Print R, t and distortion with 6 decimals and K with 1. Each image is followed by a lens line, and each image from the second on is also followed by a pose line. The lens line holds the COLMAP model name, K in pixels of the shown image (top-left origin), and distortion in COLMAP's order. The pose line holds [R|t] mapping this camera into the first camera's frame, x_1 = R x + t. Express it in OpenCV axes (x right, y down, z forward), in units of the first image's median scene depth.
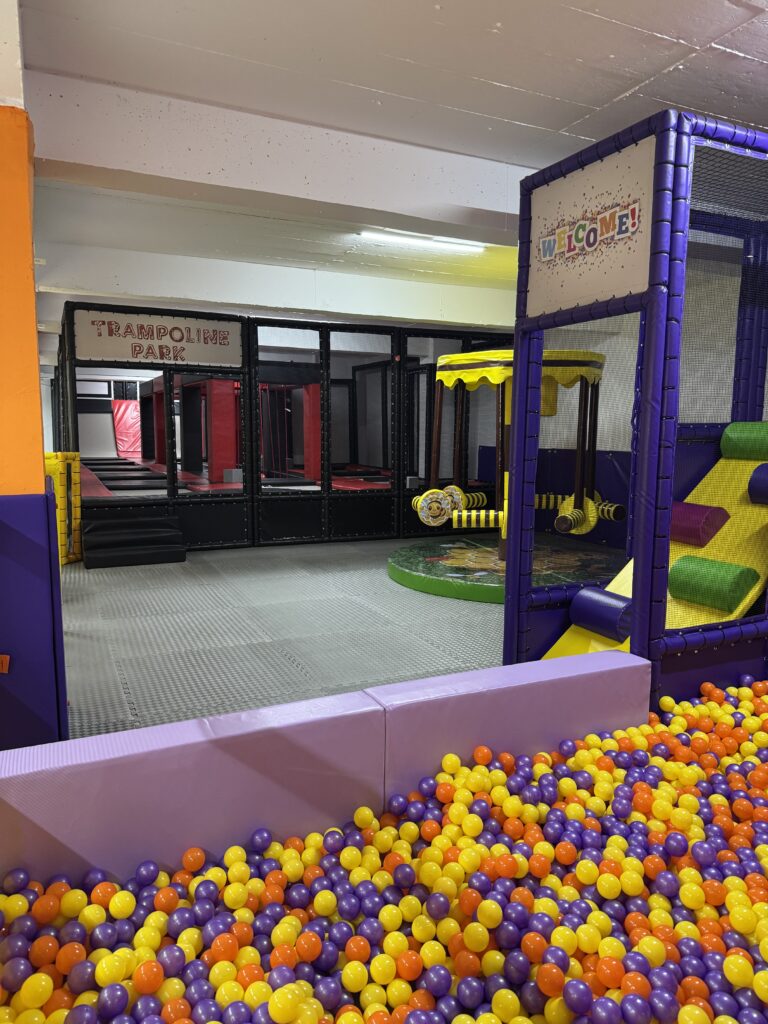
lens RADIAL K [[707.3, 0, 382.4], [0, 707.3, 514.5], [0, 0, 1]] dist [-0.000012, 0.000381]
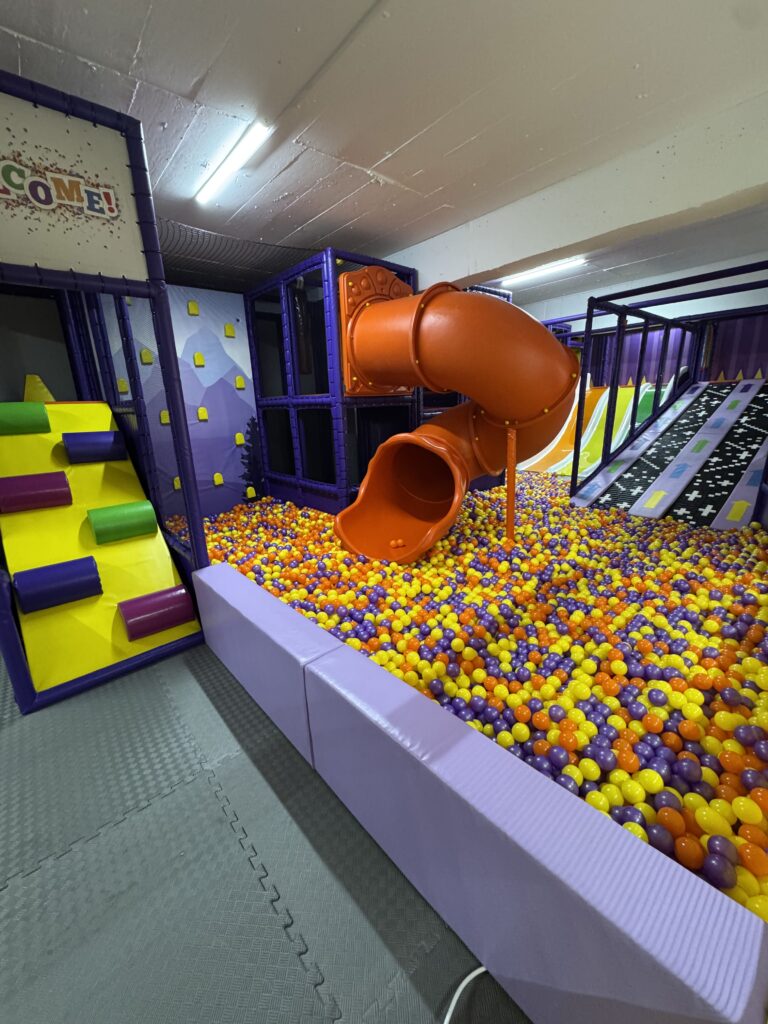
lens RADIAL K [[408.2, 0, 380.0], [0, 408.2, 512.0], [0, 0, 1]] dist [-0.001810, -0.000095]
pose [[-0.264461, -0.247178, 0.932182, -0.454742], [0.159286, 0.942126, 0.295004, -0.085761], [-0.951151, 0.226501, -0.209784, 0.827654]]
